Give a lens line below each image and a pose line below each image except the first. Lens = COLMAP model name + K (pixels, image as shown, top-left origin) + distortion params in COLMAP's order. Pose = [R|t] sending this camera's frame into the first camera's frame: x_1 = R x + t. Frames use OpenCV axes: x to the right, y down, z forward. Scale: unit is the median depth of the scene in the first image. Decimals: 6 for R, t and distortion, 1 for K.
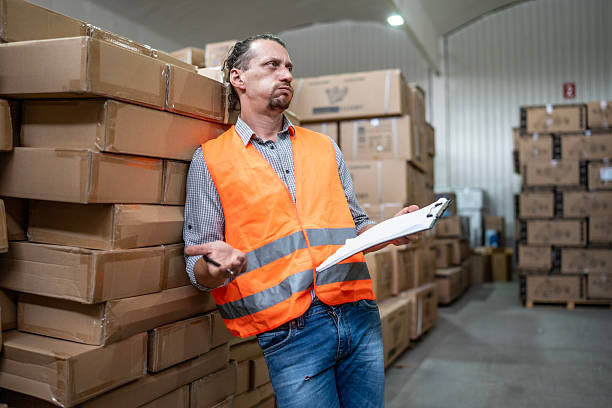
lens RADIAL K [[566.3, 0, 306.0], [0, 566.3, 204.0], [0, 0, 1]] dist [-0.037635, 0.021397]
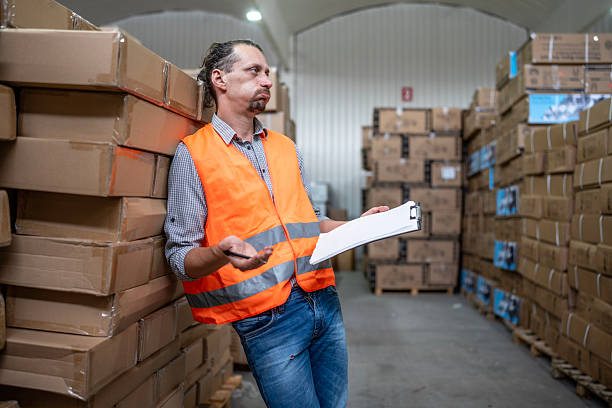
lens RADIAL K [[585.3, 0, 306.0], [0, 585.3, 204.0], [0, 0, 1]] dist [-0.000669, -0.000328]
pose [[0.952722, 0.019424, 0.303221, -0.304208], [-0.025051, 0.999578, 0.014680, -0.010458], [-0.302808, -0.021582, 0.952807, -0.094384]]
